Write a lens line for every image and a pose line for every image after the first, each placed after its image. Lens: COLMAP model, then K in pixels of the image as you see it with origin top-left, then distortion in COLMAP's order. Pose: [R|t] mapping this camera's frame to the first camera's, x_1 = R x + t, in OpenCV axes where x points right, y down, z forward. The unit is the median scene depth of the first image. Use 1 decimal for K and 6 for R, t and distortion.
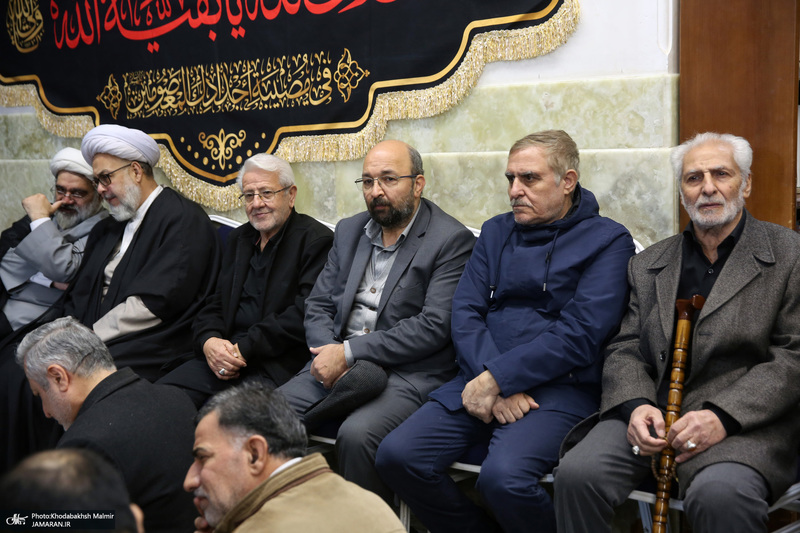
lens RADIAL K [[1204.4, 0, 400.5], [0, 1204.4, 268.6], [0, 0, 1]] dist [0.094609, 0.000000]
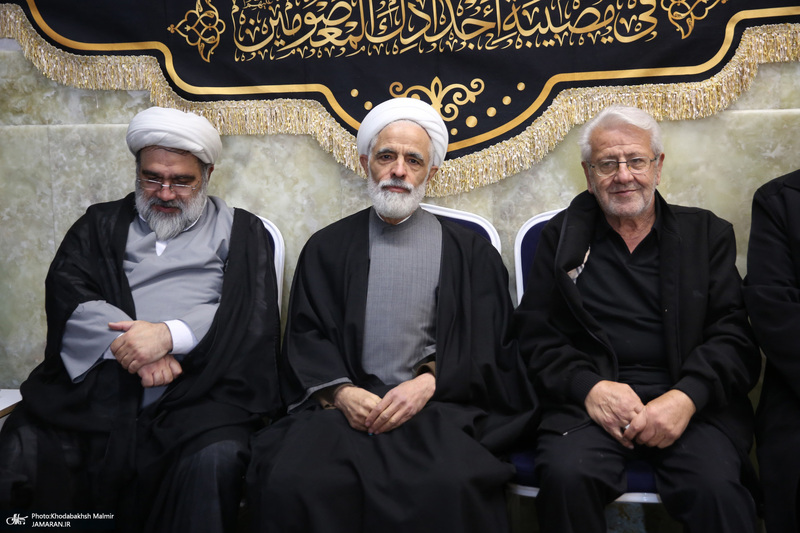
lens RADIAL K [[1204.4, 0, 399.7], [0, 1204.4, 264.3], [0, 0, 1]] dist [0.094609, 0.000000]
pose [[0.875972, -0.024121, 0.481758, -0.502252], [0.040978, 0.998860, -0.024499, 0.006419], [-0.480618, 0.041202, 0.875962, 0.417772]]
